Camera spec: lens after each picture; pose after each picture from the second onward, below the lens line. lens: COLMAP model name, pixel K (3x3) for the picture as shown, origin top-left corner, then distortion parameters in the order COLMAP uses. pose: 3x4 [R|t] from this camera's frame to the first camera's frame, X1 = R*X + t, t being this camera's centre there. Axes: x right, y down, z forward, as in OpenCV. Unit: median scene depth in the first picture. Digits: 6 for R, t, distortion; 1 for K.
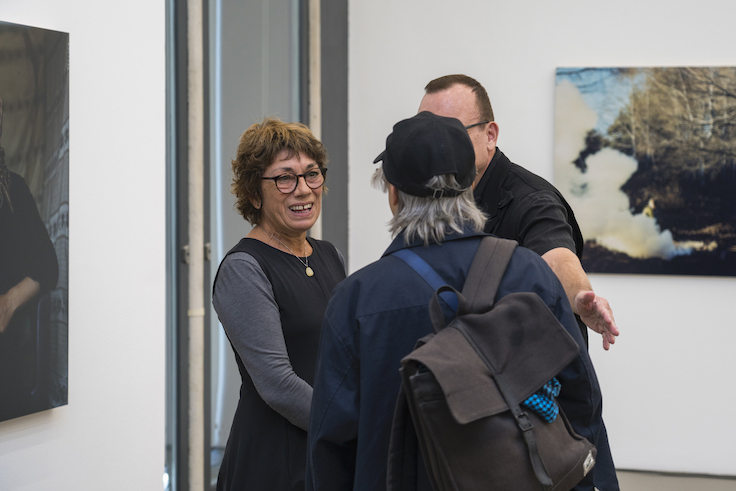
lens RADIAL K [[1394.1, 0, 368.0], [0, 1394.1, 245.5], [0, 0, 1]] dist [-0.071672, 0.005012]
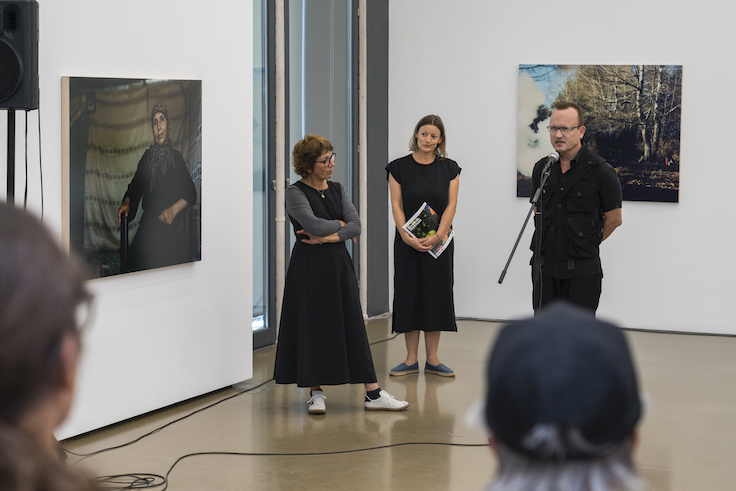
lens RADIAL K [[1366.3, 0, 368.0], [0, 1366.3, 245.5], [0, 0, 1]] dist [-0.275742, 0.149748]
pose [[0.994176, 0.007688, -0.107498, 0.135006], [-0.001668, 0.998430, 0.055980, -0.011564], [0.107759, -0.055475, 0.992628, -0.535029]]
